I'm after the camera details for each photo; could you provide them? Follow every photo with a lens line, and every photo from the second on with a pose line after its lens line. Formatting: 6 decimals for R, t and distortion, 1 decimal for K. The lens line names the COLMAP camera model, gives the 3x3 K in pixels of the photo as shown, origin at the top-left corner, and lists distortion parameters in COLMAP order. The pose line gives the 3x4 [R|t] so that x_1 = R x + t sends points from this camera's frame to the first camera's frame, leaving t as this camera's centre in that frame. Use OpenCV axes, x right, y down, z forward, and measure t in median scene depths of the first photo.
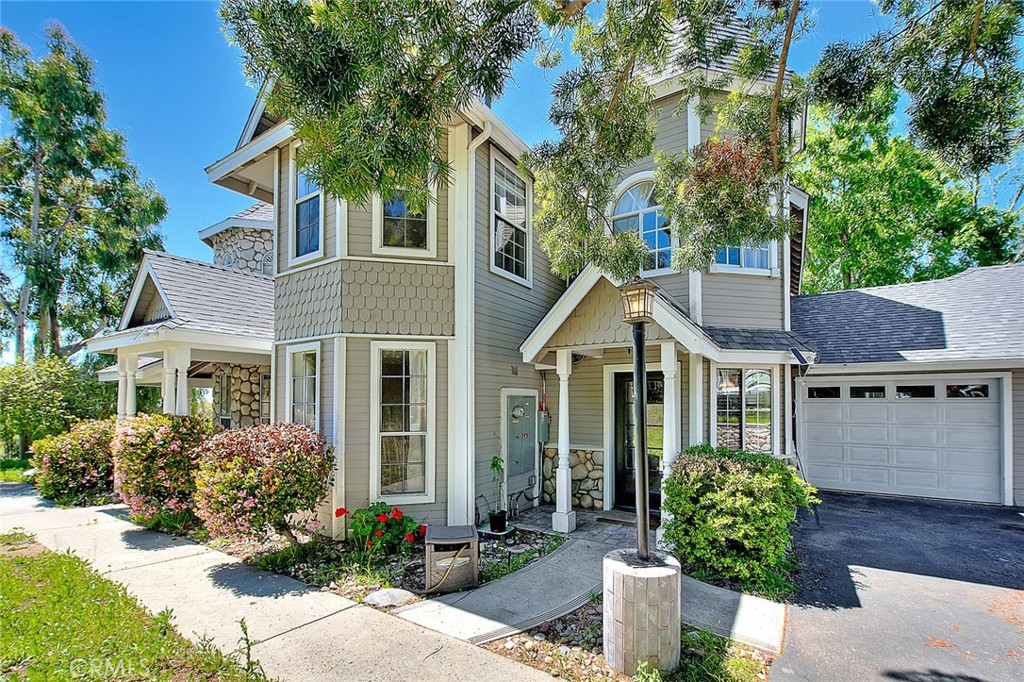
lens RADIAL K [[433.2, 0, 514.0], [0, 433.2, 378.8], [0, 0, 1]] dist [-0.003429, -0.000598]
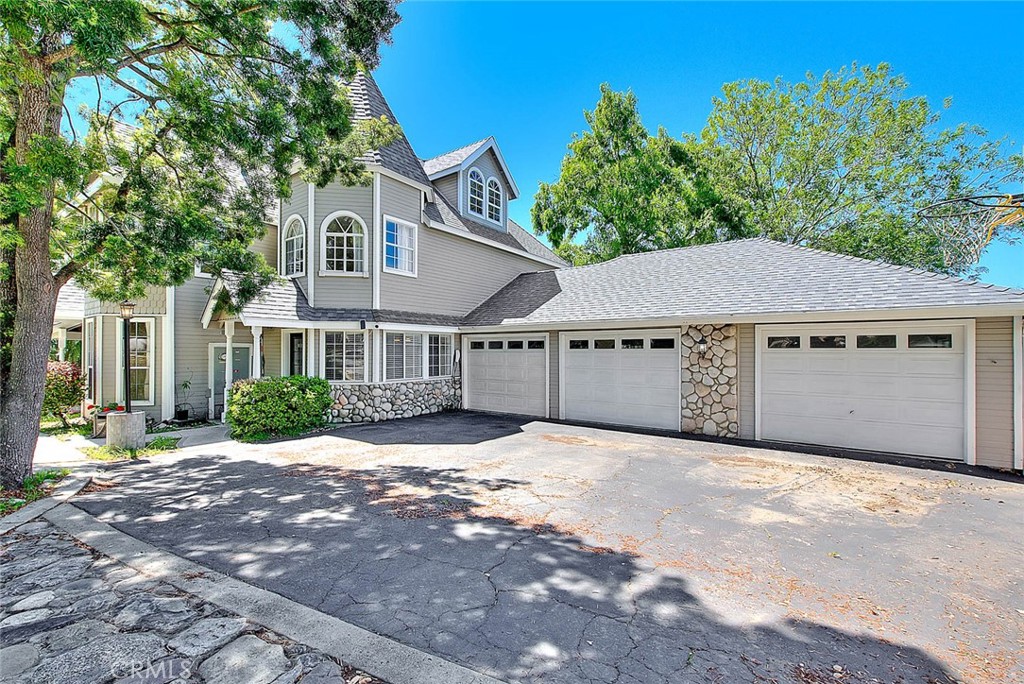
lens RADIAL K [[419.9, 0, 506.8], [0, 419.9, 341.5], [0, 0, 1]] dist [-0.001568, -0.000636]
pose [[0.998514, 0.000786, -0.054485, 1.382148], [0.000679, 0.999639, 0.026853, -0.031060], [0.054487, -0.026850, 0.998153, -0.673867]]
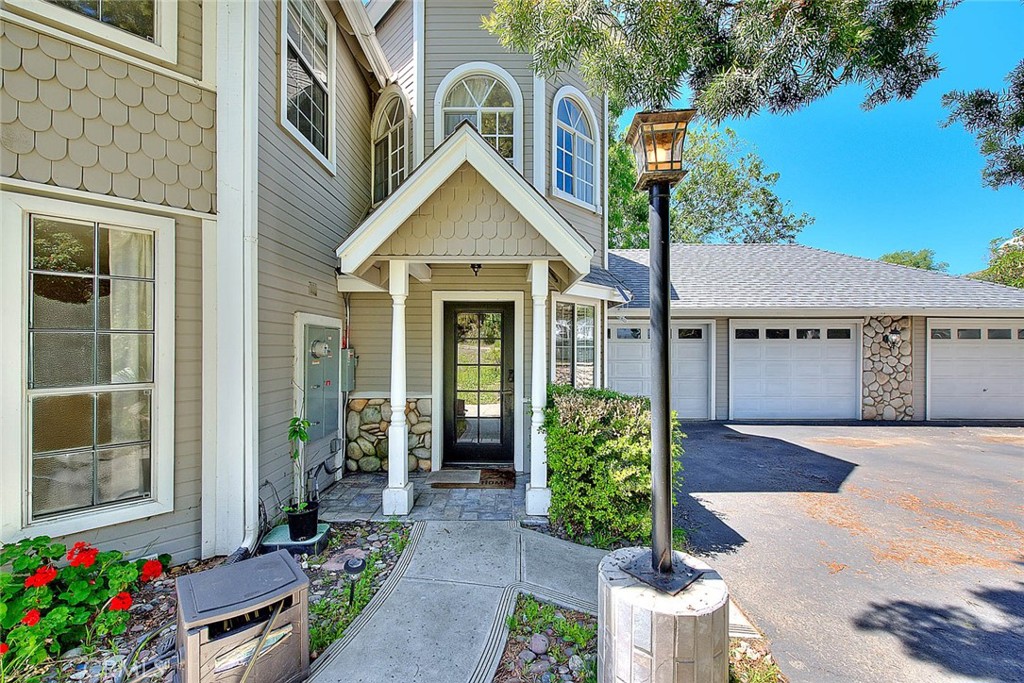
lens RADIAL K [[419.9, 0, 506.8], [0, 419.9, 341.0], [0, 0, 1]] dist [-0.001568, -0.000636]
pose [[0.846349, 0.008942, 0.532553, -0.106312], [-0.028372, 0.999196, 0.028313, 0.041659], [-0.531872, -0.039072, 0.845923, 0.321812]]
